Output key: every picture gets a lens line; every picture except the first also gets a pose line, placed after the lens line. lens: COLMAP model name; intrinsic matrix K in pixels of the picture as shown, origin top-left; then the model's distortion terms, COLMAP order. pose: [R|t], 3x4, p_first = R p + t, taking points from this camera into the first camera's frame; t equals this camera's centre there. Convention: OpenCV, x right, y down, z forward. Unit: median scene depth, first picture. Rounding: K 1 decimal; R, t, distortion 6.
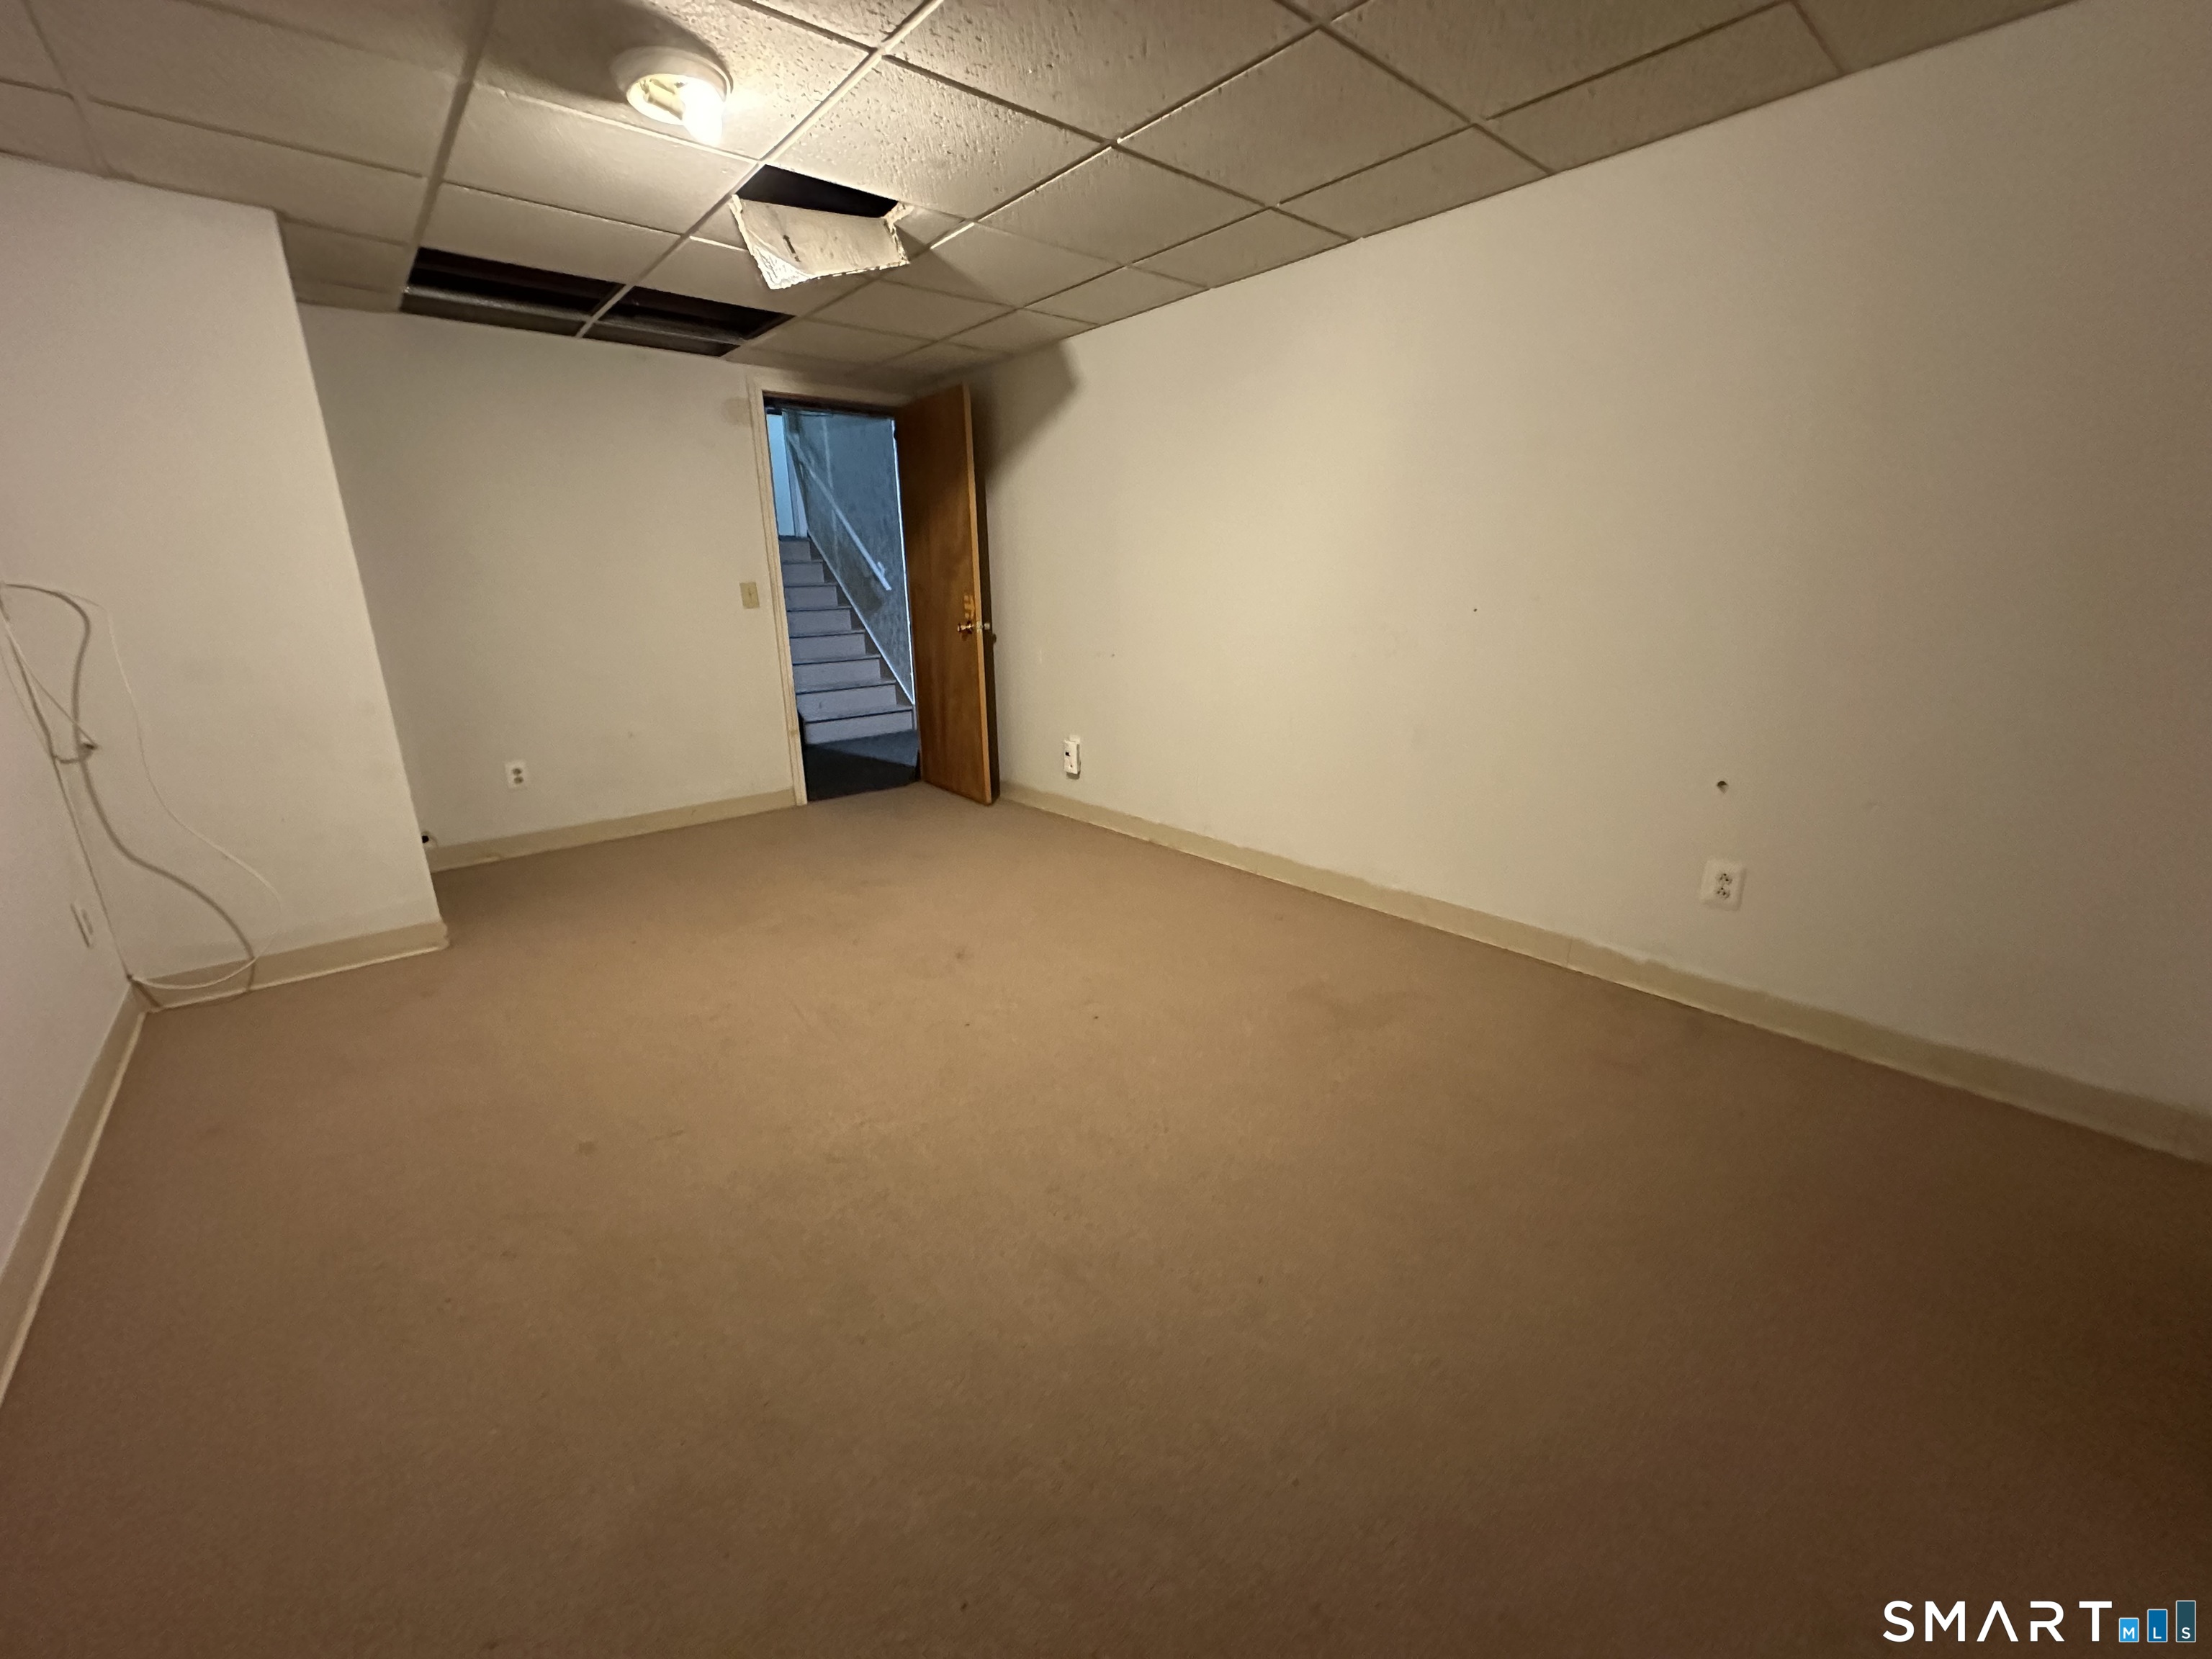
lens RADIAL K [[888.5, 0, 1106.5], [0, 888.5, 829.1], [0, 0, 1]] dist [0.000683, 0.000734]
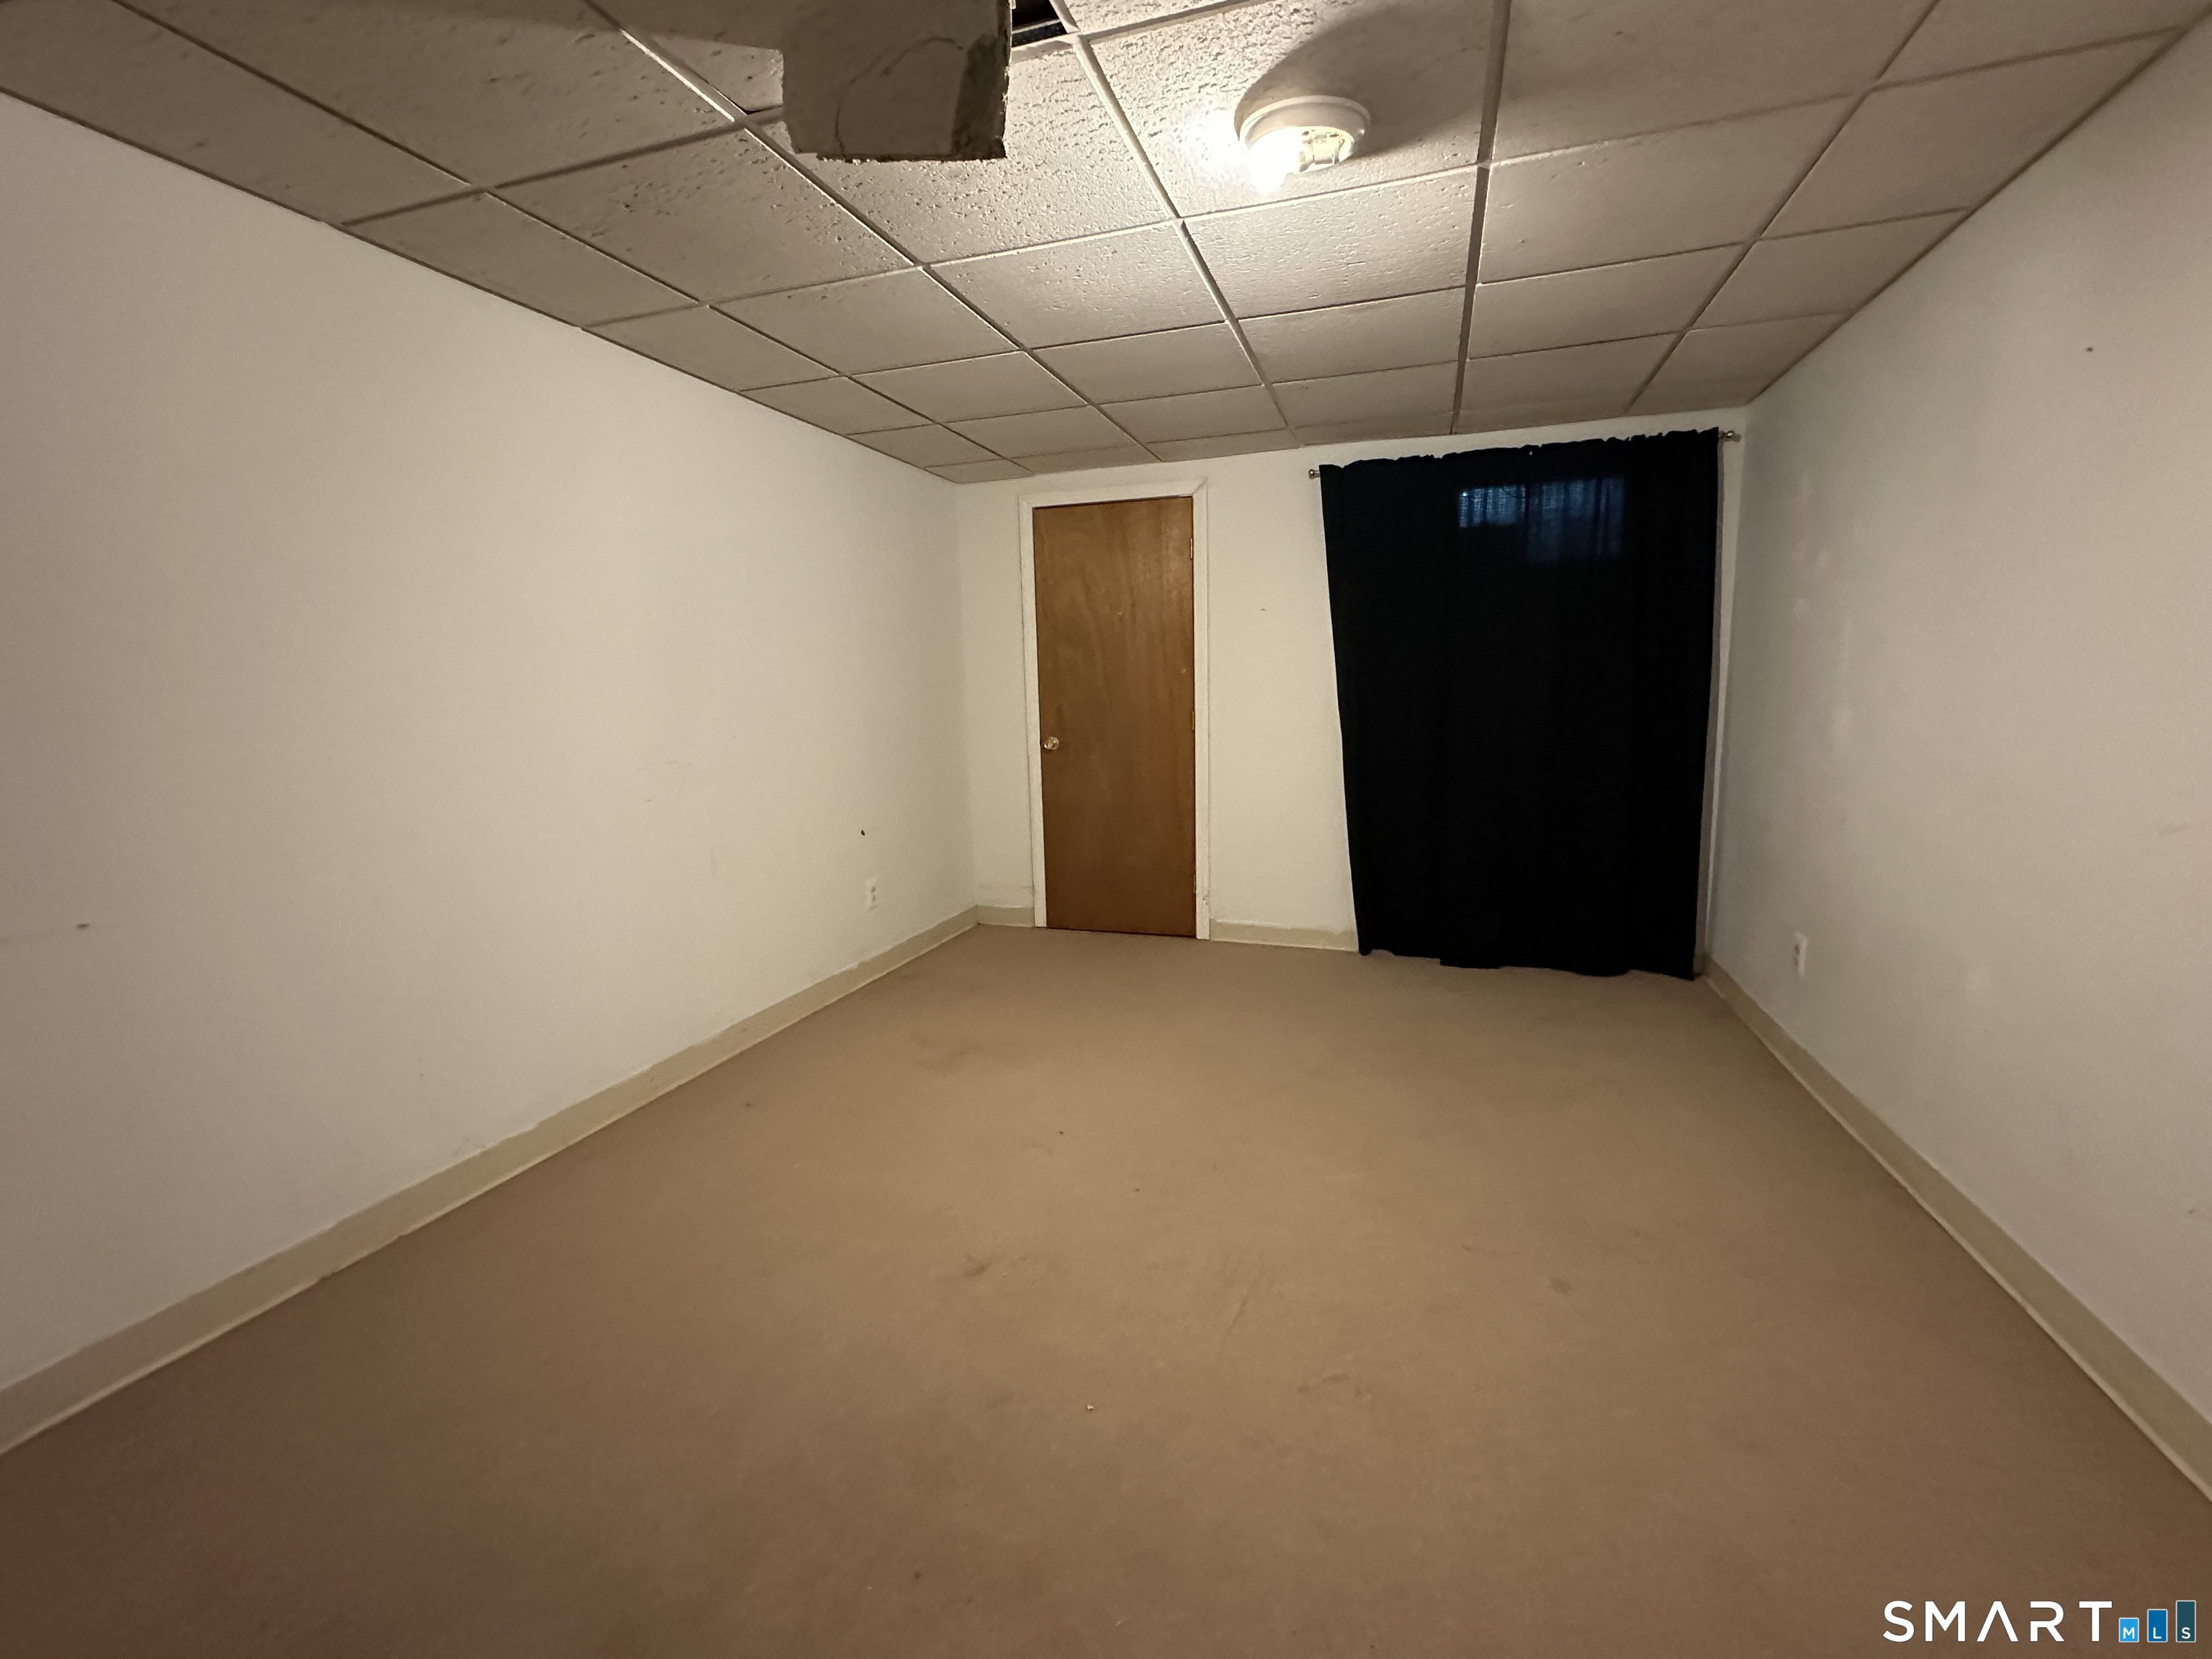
lens RADIAL K [[959.1, 0, 1102.9], [0, 959.1, 831.0], [0, 0, 1]] dist [-0.000043, -0.000008]
pose [[-0.512514, -0.105960, 0.852116, -0.936202], [0.261460, 0.925978, 0.272403, -0.389050], [-0.817905, 0.362404, -0.446873, 1.354228]]
